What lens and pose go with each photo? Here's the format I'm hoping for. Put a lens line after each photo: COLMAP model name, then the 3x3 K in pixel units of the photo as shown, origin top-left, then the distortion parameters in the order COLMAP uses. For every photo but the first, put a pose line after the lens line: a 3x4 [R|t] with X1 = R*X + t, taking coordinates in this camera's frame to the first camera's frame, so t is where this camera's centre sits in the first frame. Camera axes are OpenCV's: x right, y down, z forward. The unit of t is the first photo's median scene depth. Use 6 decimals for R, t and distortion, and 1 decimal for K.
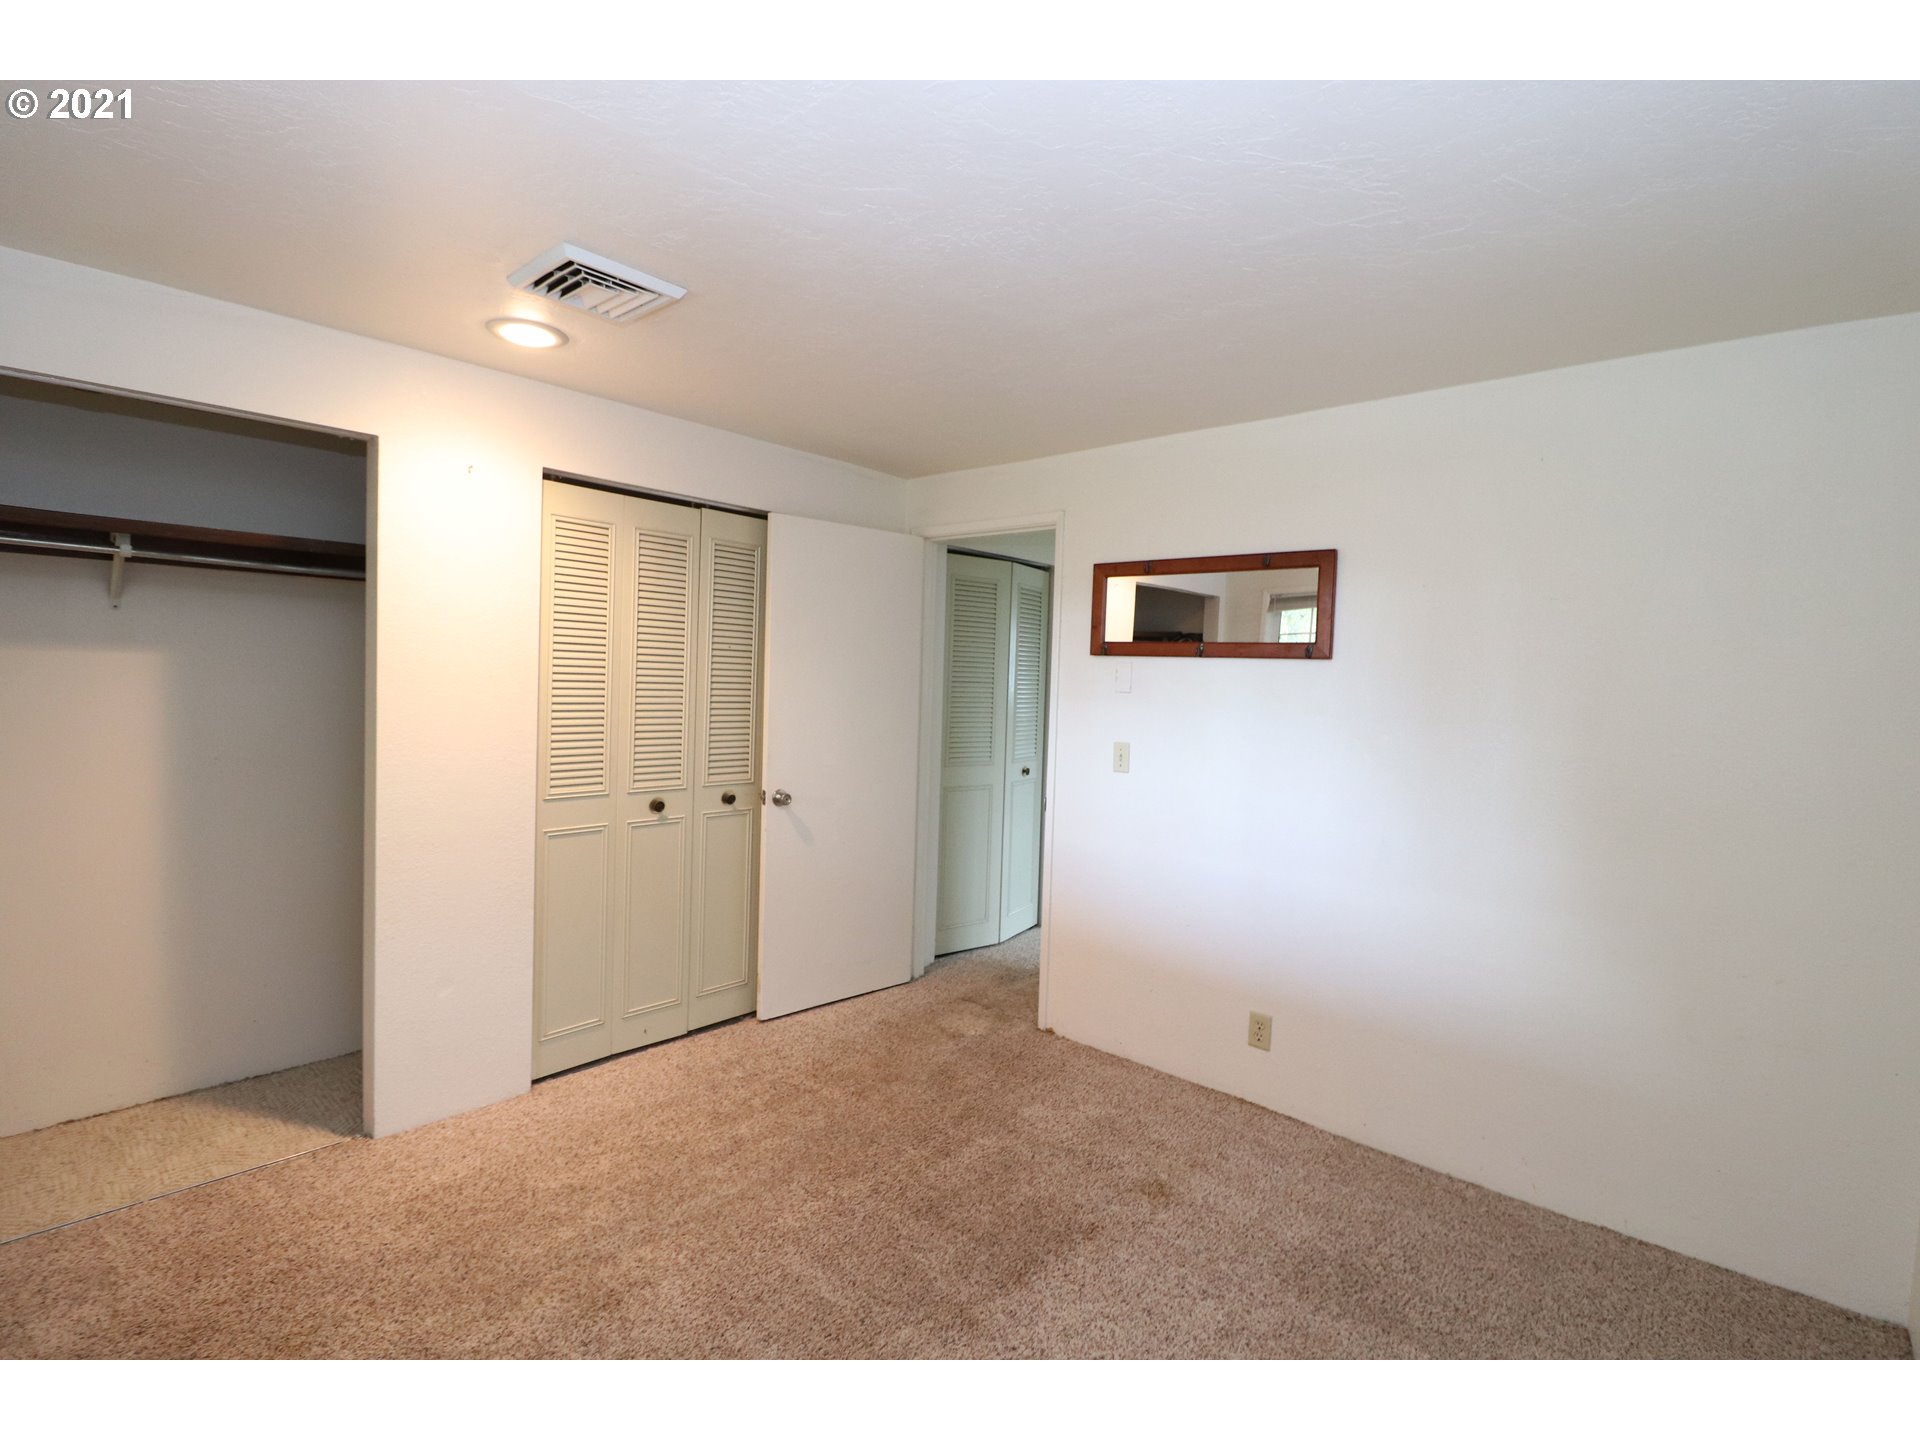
lens RADIAL K [[896.0, 0, 963.9], [0, 896.0, 705.0], [0, 0, 1]] dist [-0.026980, -0.001502]
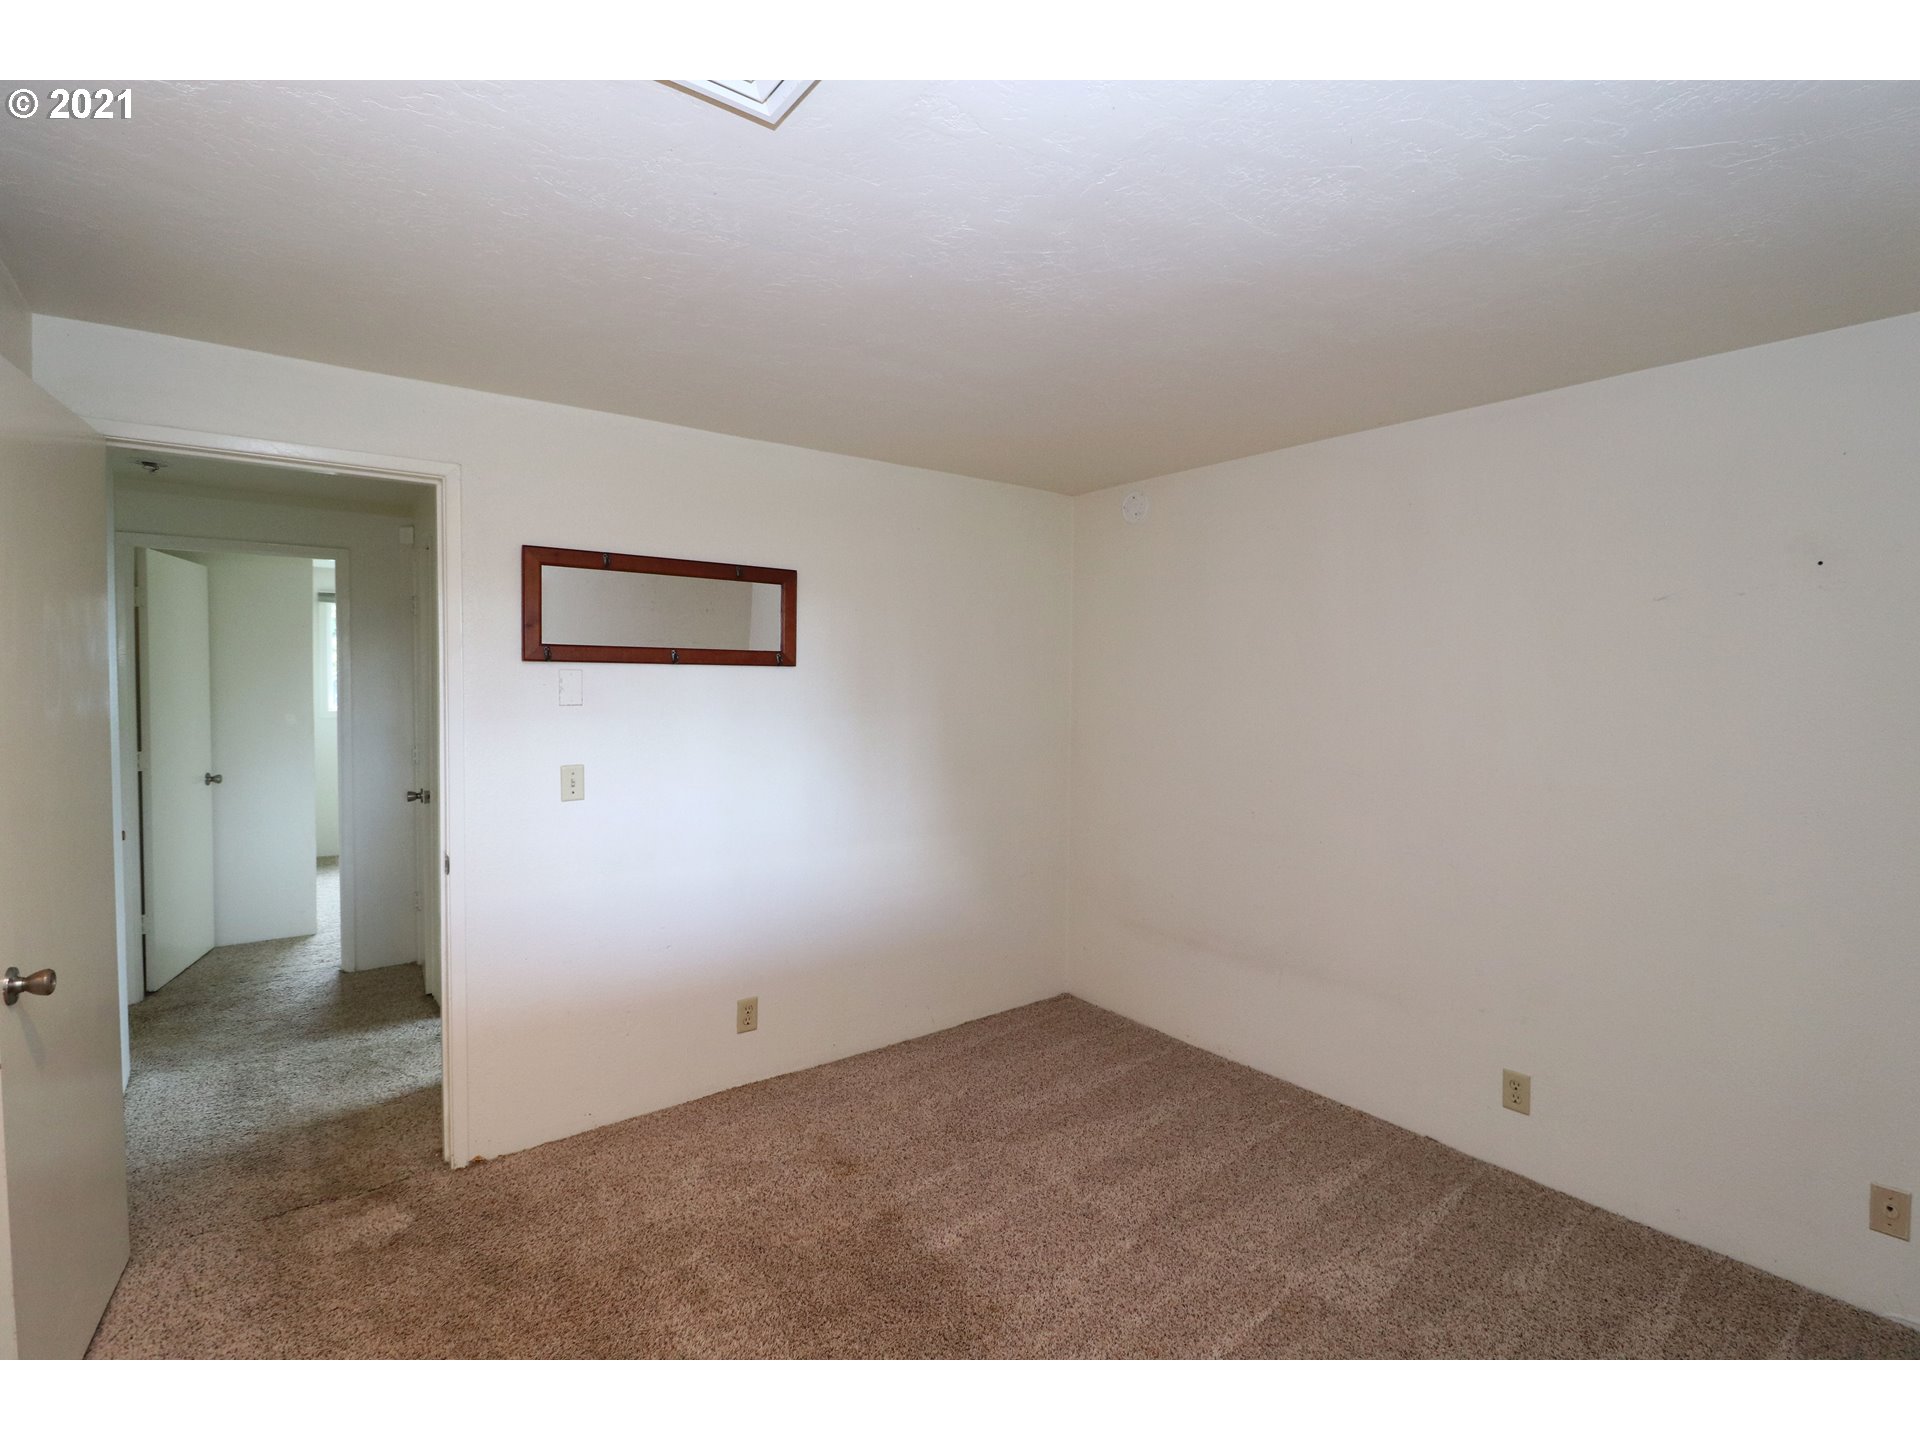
lens RADIAL K [[896.0, 0, 963.9], [0, 896.0, 705.0], [0, 0, 1]] dist [-0.026980, -0.001502]
pose [[0.176090, -0.062049, 0.982417, -0.617038], [0.036357, 0.997740, 0.056500, -0.052071], [-0.983703, 0.025769, 0.177948, 0.521694]]
